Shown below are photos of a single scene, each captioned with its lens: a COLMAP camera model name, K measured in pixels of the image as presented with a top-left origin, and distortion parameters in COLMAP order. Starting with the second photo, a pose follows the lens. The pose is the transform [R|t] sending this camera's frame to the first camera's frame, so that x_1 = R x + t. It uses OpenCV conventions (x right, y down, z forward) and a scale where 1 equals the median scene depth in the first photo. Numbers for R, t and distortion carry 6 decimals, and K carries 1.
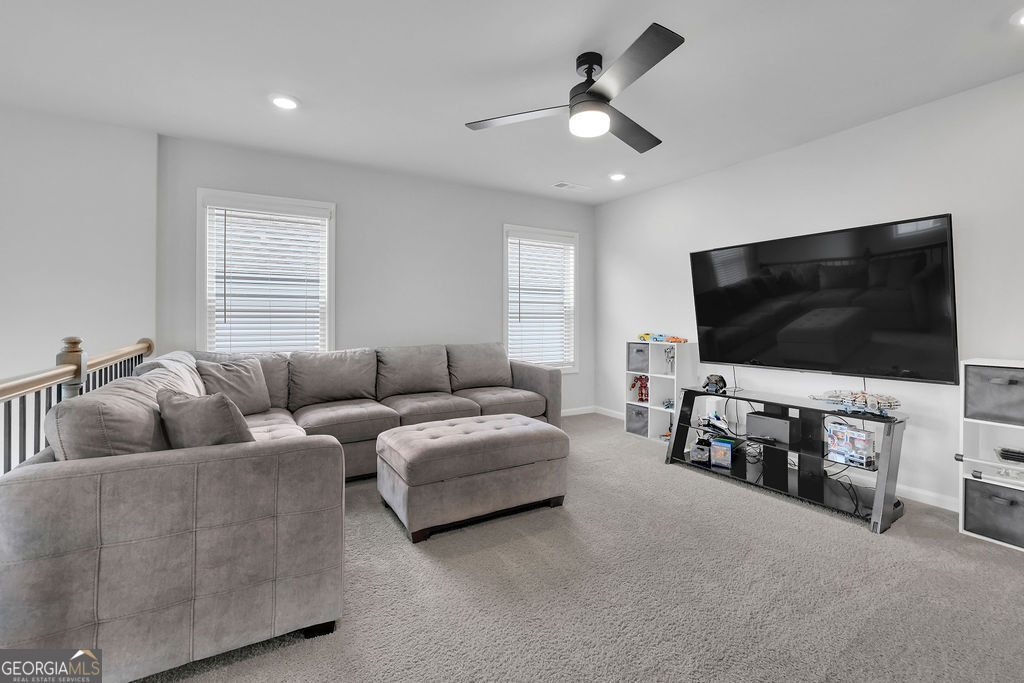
lens RADIAL K [[442.0, 0, 512.9], [0, 442.0, 318.0], [0, 0, 1]] dist [-0.034795, 0.000128]
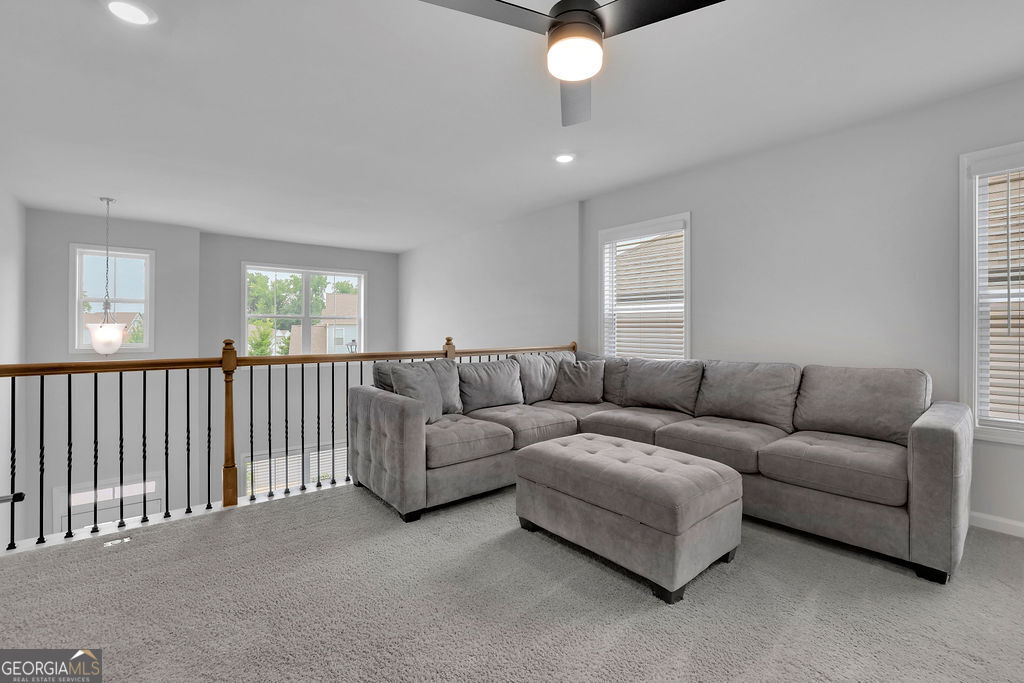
lens RADIAL K [[438.6, 0, 515.4], [0, 438.6, 329.4], [0, 0, 1]] dist [-0.027913, 0.000627]
pose [[0.172877, -0.000034, -0.984944, 0.573221], [-0.000399, 1.000000, -0.000105, 0.004498], [0.984943, 0.000411, 0.172877, 0.517408]]
